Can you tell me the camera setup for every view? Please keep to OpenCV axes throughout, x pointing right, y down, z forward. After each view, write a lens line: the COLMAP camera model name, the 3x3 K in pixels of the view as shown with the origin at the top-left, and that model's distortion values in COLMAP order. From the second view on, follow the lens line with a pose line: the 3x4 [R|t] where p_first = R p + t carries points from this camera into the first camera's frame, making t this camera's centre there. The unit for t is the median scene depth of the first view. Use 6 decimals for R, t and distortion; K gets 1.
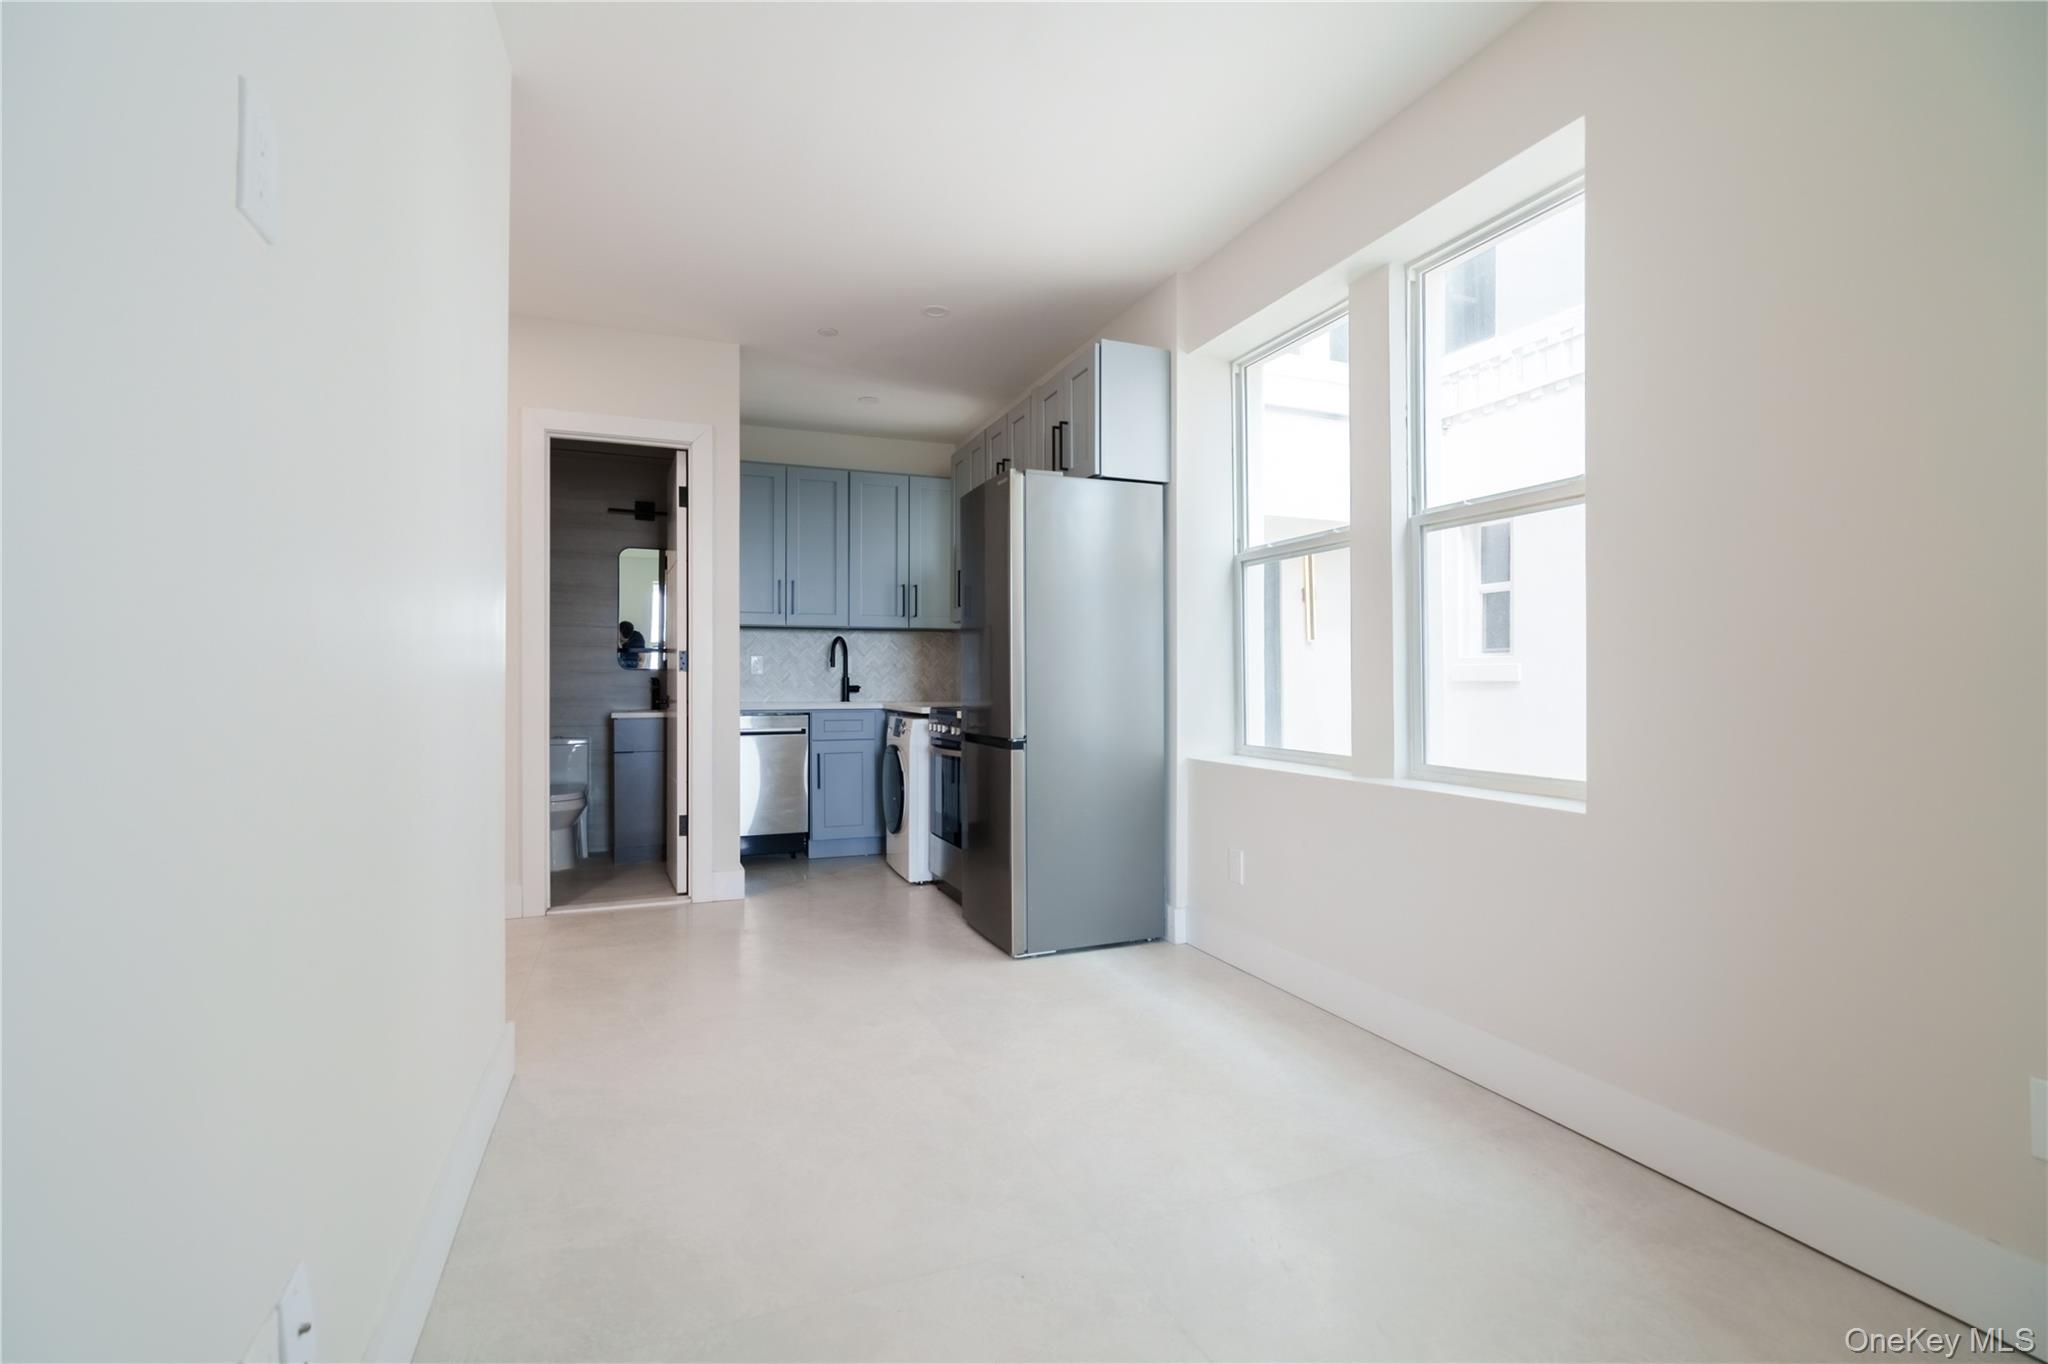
lens RADIAL K [[965.7, 0, 1029.0], [0, 965.7, 676.3], [0, 0, 1]] dist [-0.010099, 0.000332]
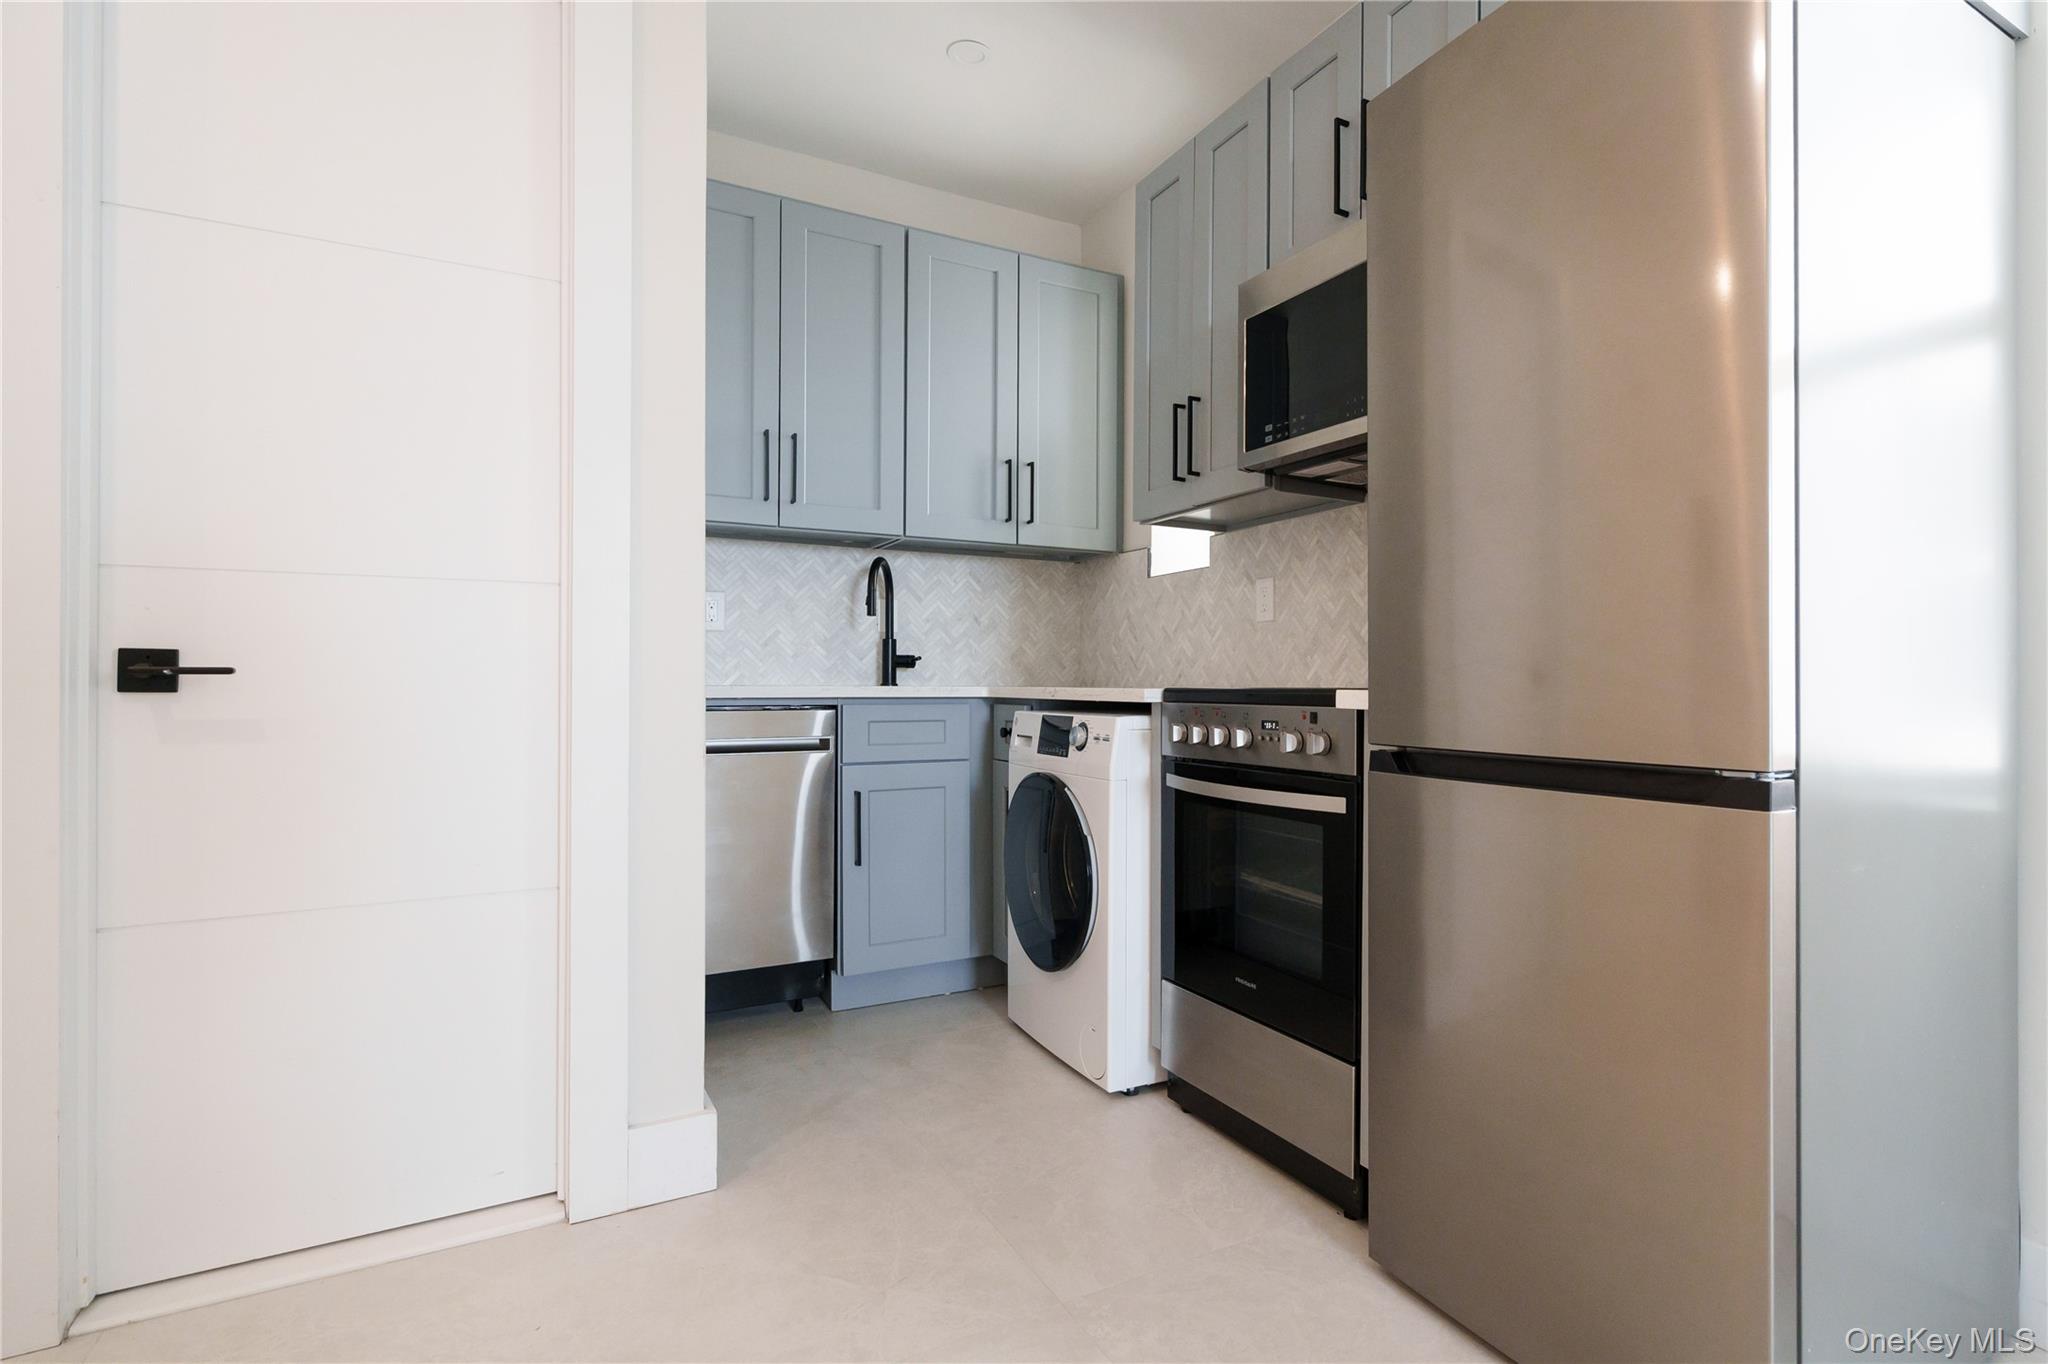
lens RADIAL K [[1003.6, 0, 1131.8], [0, 1003.6, 678.1], [0, 0, 1]] dist [-0.018203, 0.000164]
pose [[0.985008, 0.004102, 0.172460, -0.161007], [-0.003864, 0.999991, -0.001718, 0.023603], [-0.172465, 0.001026, 0.985015, 0.466229]]
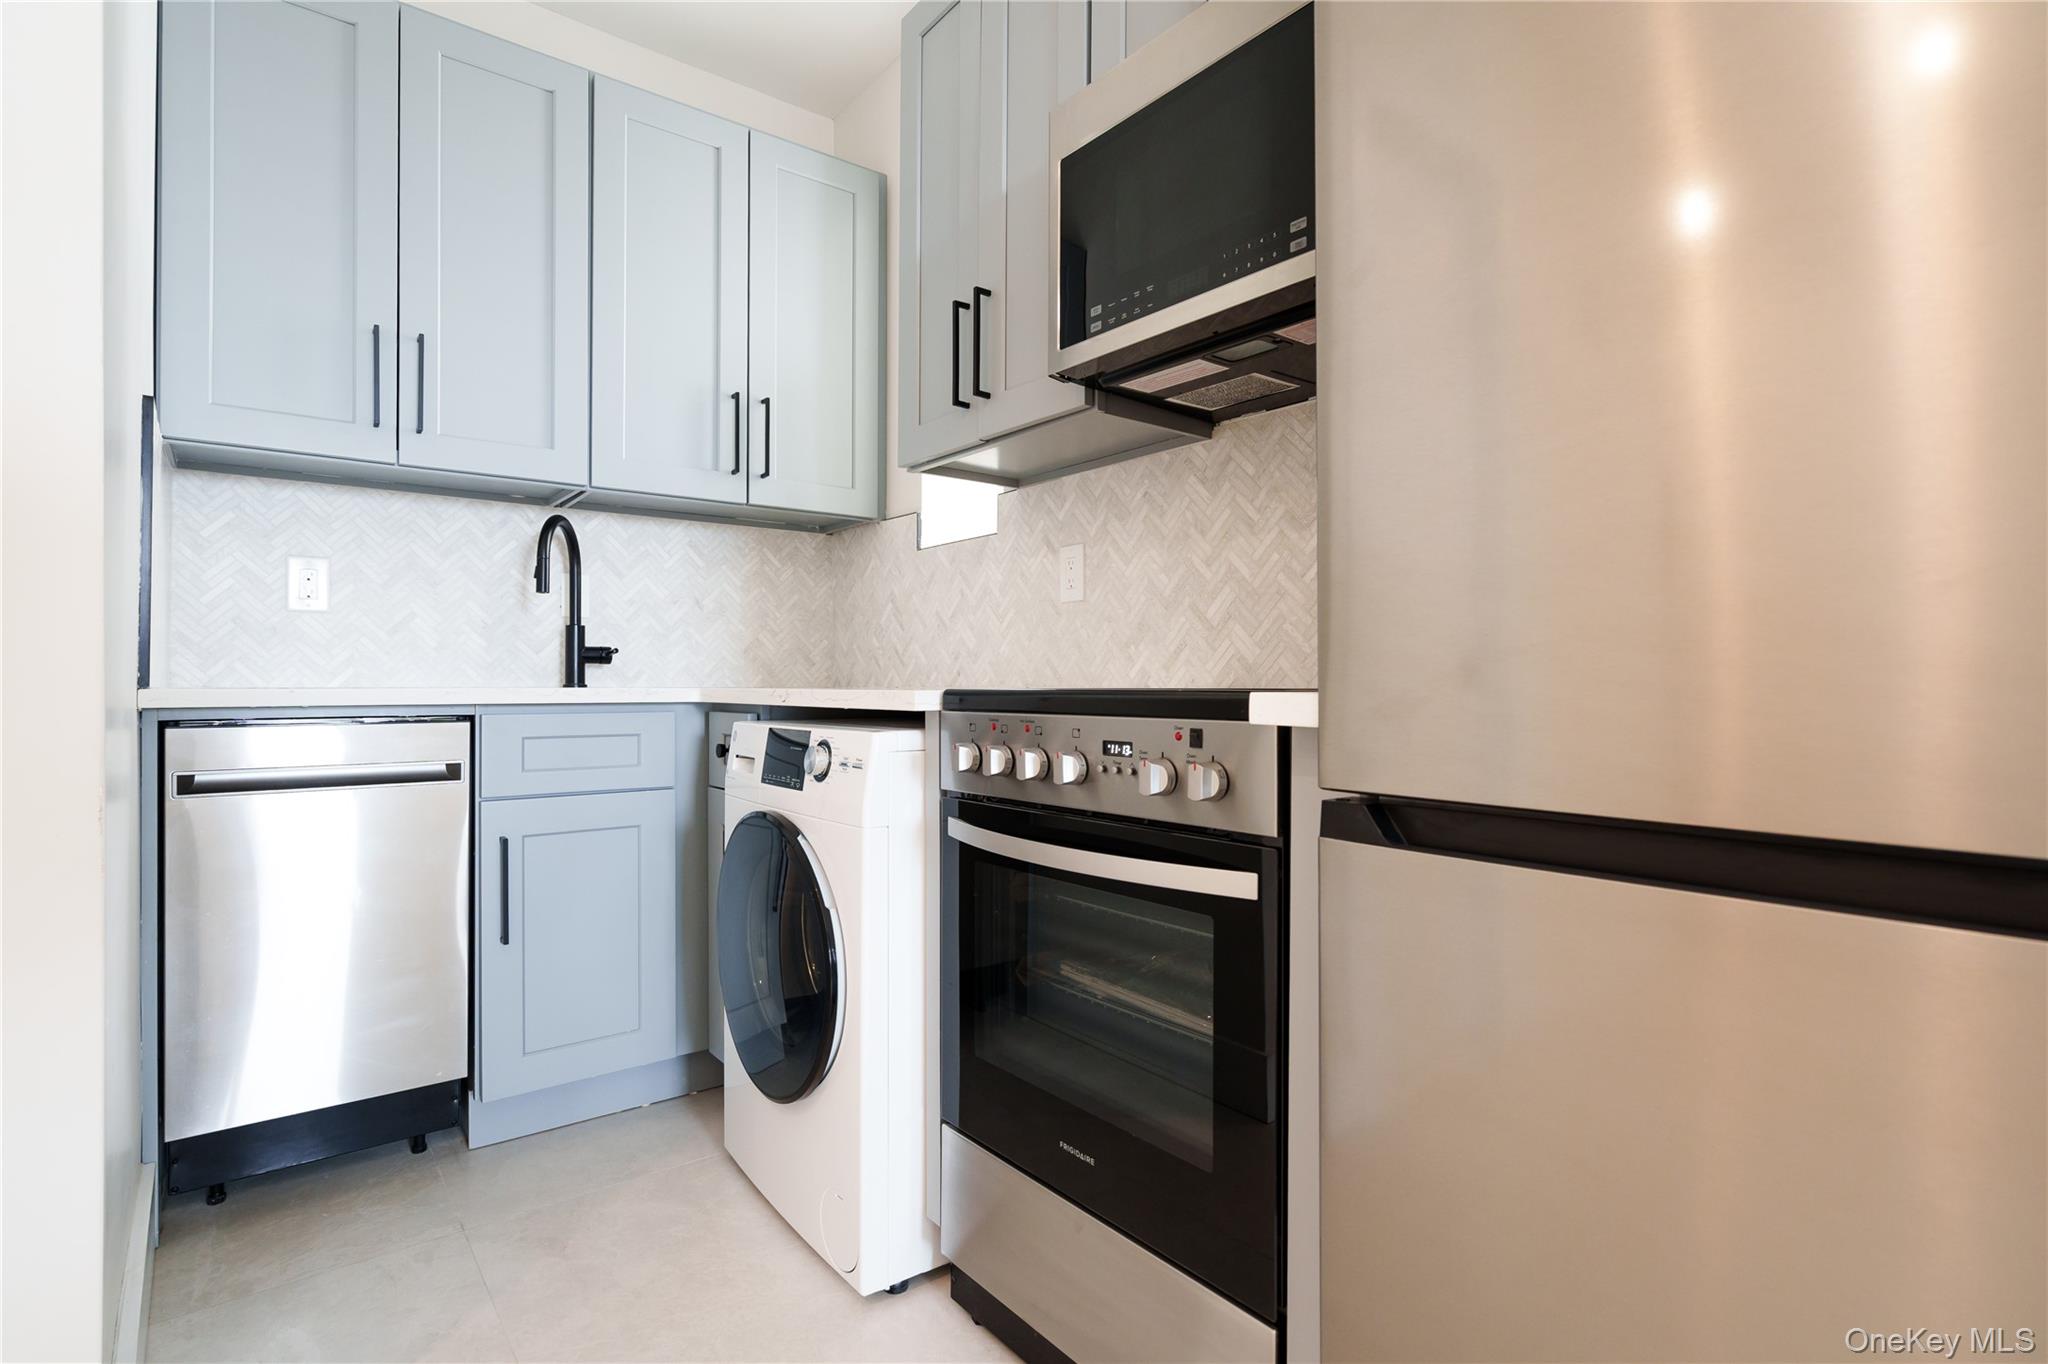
lens RADIAL K [[965.7, 0, 1022.2], [0, 965.7, 679.2], [0, 0, 1]] dist [-0.010099, 0.000332]
pose [[0.955641, 0.001771, 0.294528, -0.137099], [-0.001381, 0.999998, -0.001533, 0.024418], [-0.294530, 0.001059, 0.955642, 0.595922]]
